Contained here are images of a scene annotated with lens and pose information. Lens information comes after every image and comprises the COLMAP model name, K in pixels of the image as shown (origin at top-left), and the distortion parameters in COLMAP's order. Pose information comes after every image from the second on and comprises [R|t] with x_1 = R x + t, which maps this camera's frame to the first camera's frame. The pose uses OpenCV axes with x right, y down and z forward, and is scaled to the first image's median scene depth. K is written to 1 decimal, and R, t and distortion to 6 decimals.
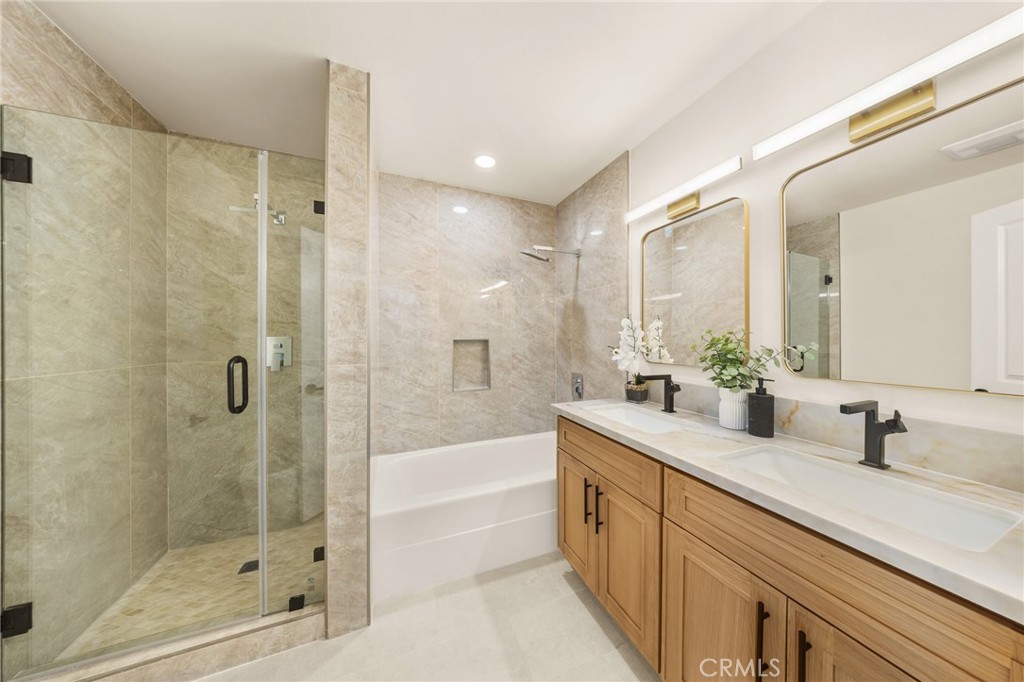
lens RADIAL K [[296.6, 0, 512.0], [0, 296.6, 341.0], [0, 0, 1]] dist [-0.000532, -0.000034]
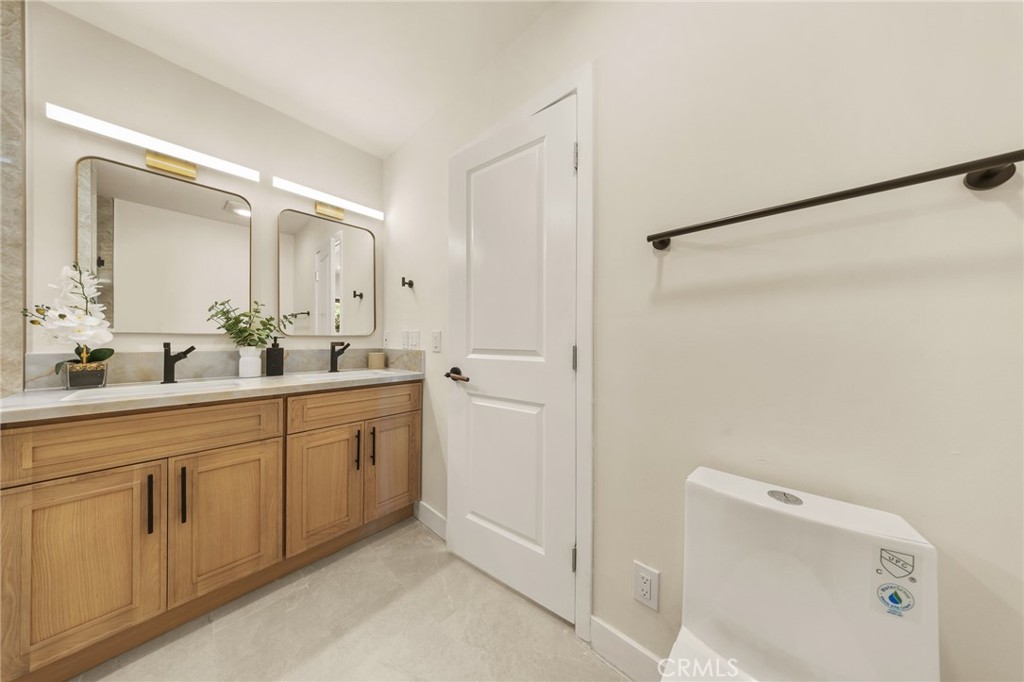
lens RADIAL K [[296.6, 0, 512.0], [0, 296.6, 341.0], [0, 0, 1]] dist [-0.000532, -0.000034]
pose [[-0.432804, -0.002115, 0.901486, -1.001376], [0.004727, 0.999978, 0.004615, 0.145784], [-0.901476, 0.006259, -0.432785, 0.585060]]
